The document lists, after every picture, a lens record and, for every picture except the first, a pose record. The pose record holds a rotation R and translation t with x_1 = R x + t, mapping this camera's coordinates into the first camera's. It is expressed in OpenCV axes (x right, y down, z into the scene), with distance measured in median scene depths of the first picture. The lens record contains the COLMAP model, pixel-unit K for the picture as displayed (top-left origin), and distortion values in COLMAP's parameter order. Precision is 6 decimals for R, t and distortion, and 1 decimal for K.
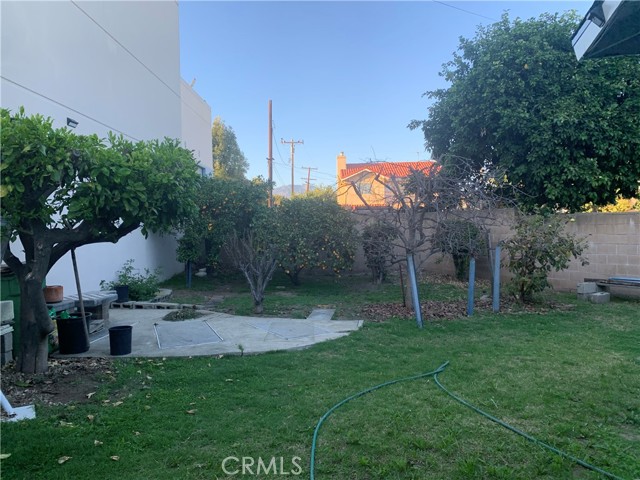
lens RADIAL K [[477.2, 0, 319.3], [0, 477.2, 230.2], [0, 0, 1]] dist [0.113308, -0.197988]
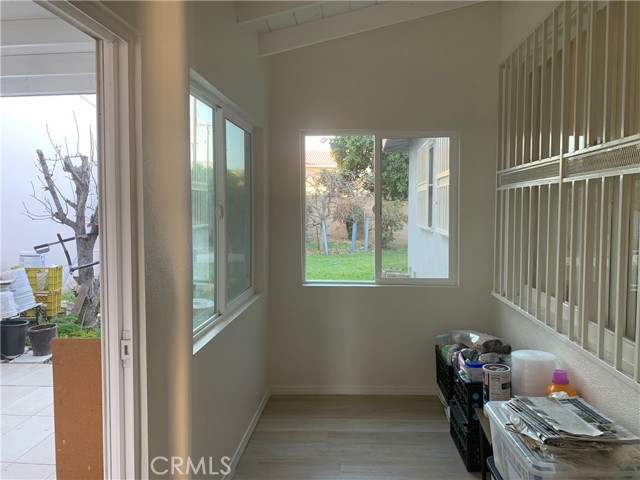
lens RADIAL K [[489.9, 0, 320.0], [0, 489.9, 240.0], [0, 0, 1]] dist [-0.004577, -0.005808]
pose [[0.979274, 0.005375, 0.202469, -0.168780], [-0.018233, 0.997928, 0.061696, 0.005221], [-0.201718, -0.064109, 0.977343, -0.707901]]
